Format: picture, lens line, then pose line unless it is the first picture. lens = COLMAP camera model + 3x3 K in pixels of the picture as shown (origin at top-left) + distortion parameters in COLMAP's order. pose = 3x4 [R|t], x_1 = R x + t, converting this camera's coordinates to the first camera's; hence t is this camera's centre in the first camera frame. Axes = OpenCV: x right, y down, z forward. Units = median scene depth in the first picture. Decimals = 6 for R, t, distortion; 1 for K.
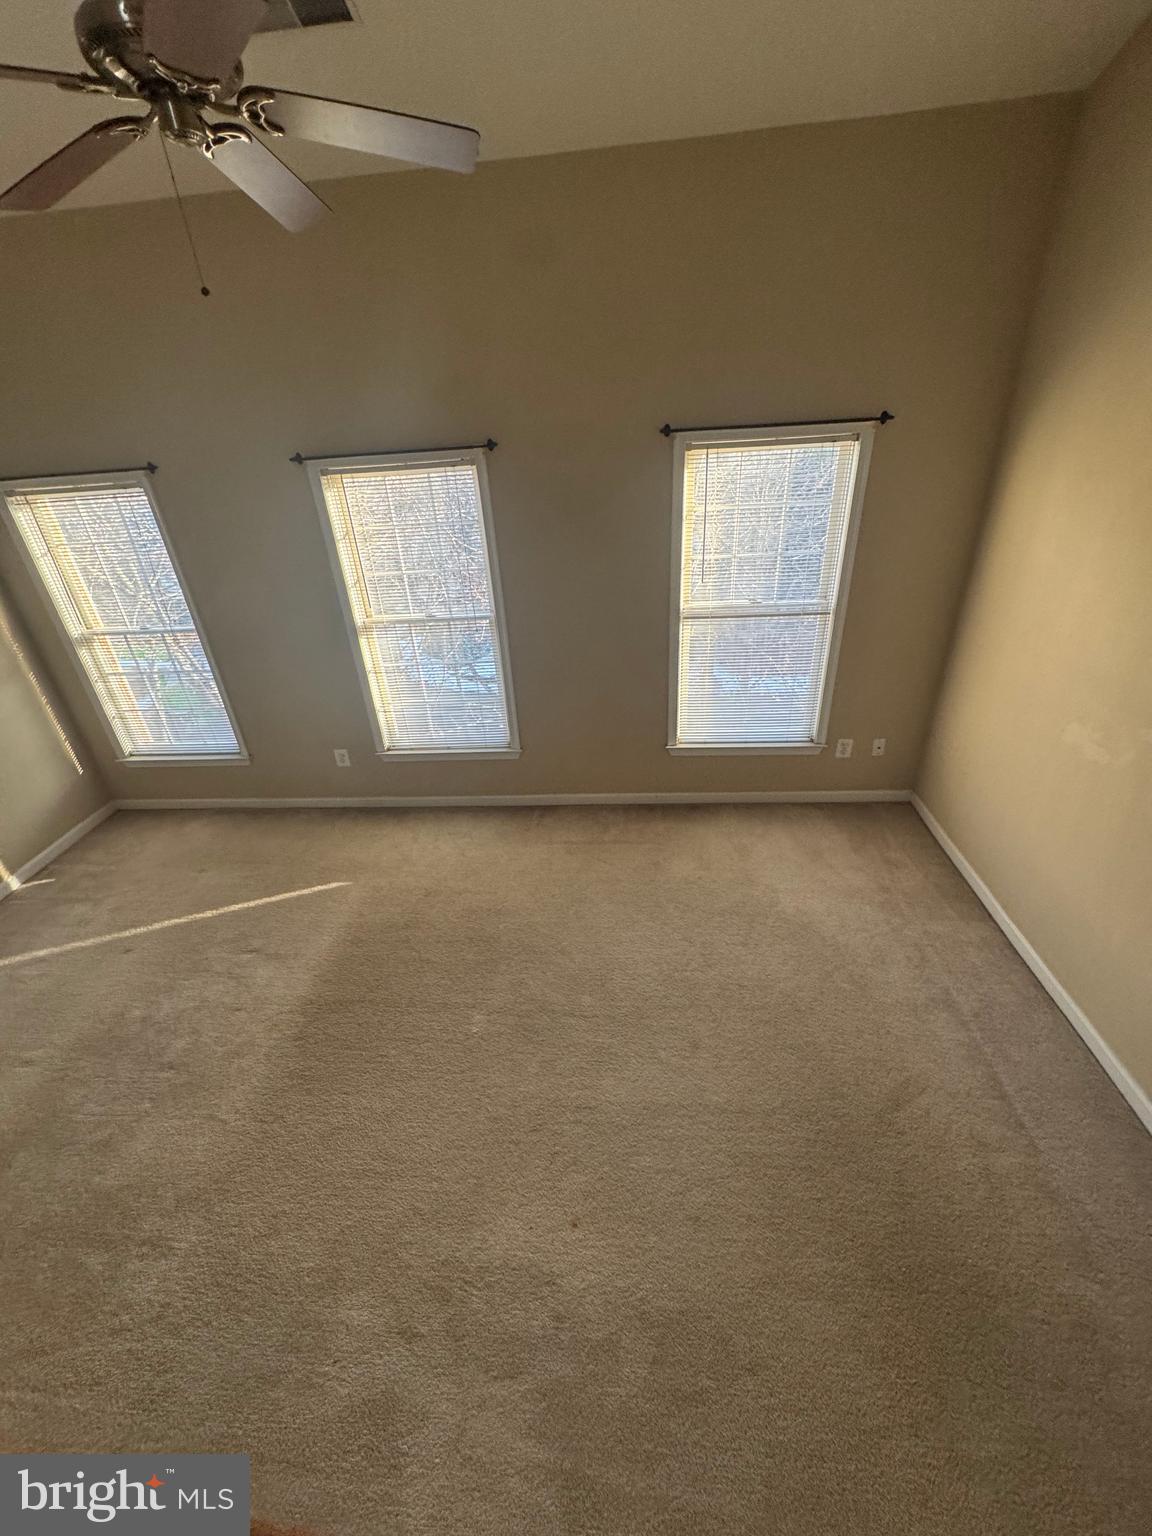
lens RADIAL K [[611.3, 0, 578.9], [0, 611.3, 763.5], [0, 0, 1]] dist [-0.010461, 0.000031]
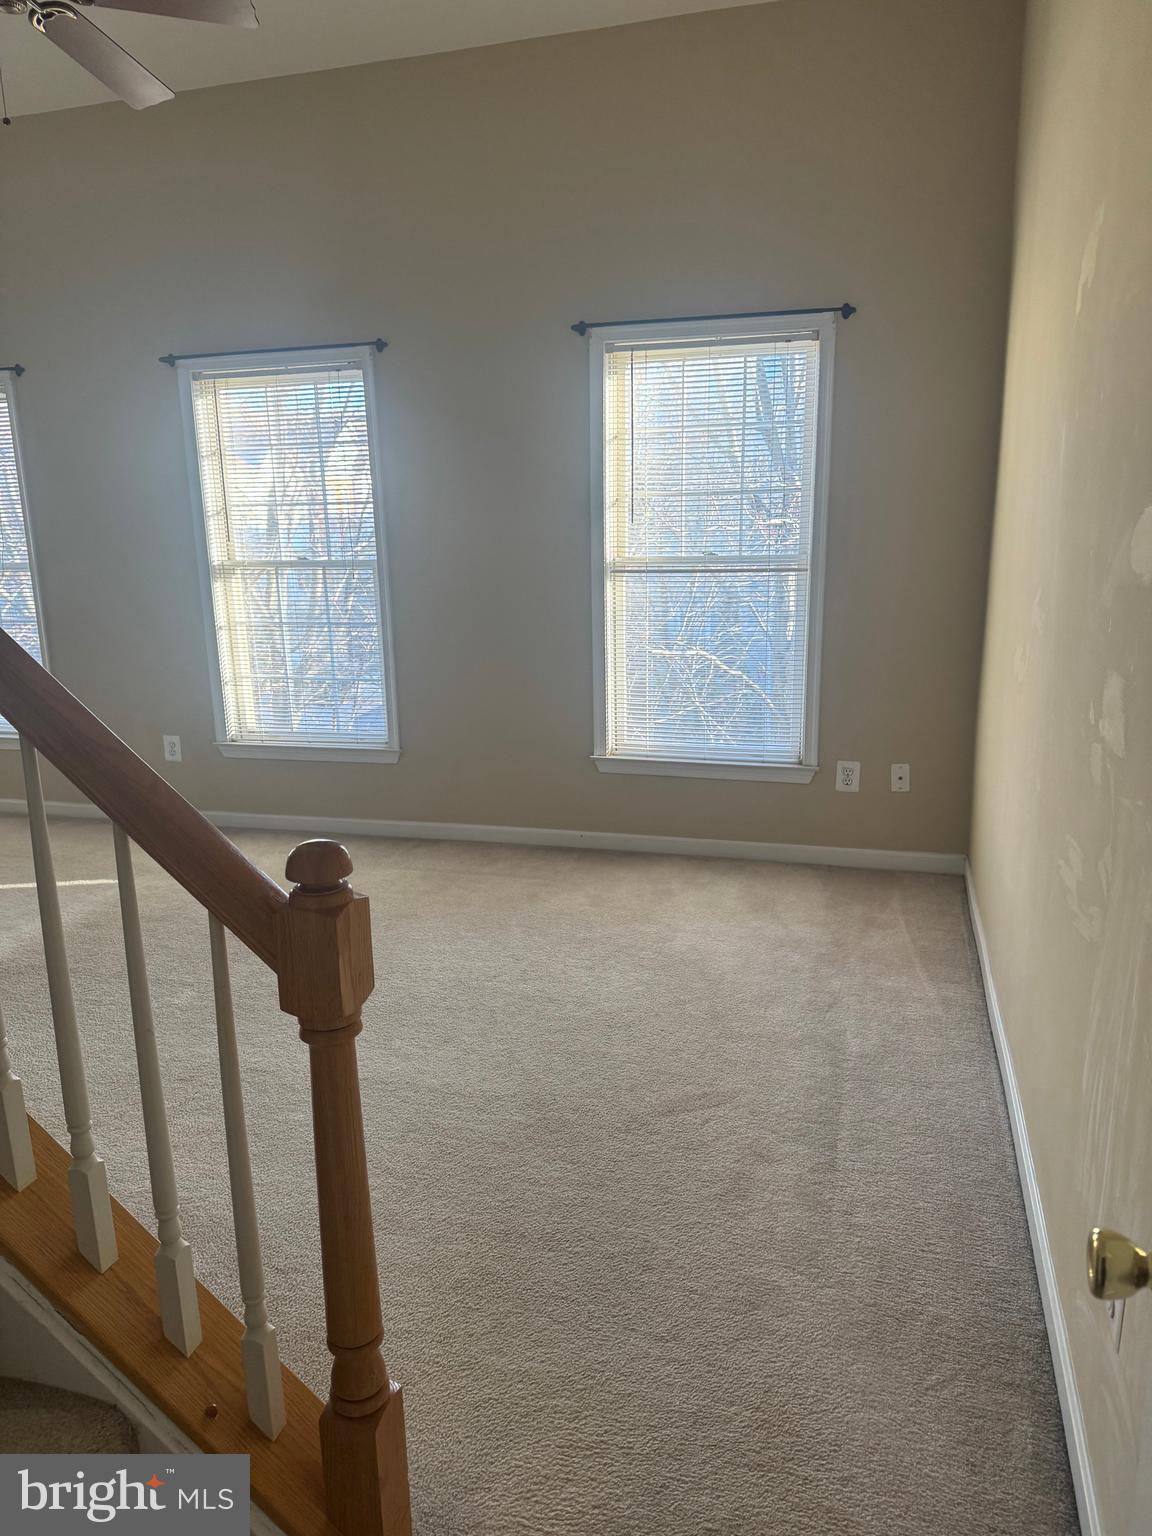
lens RADIAL K [[1098.9, 0, 580.5], [0, 1098.9, 776.0], [0, 0, 1]] dist [0.051293, -0.058713]
pose [[0.978193, 0.085147, -0.189444, 0.426374], [-0.131338, 0.960176, -0.246603, 0.351785], [0.160902, 0.266107, 0.950420, -0.219825]]
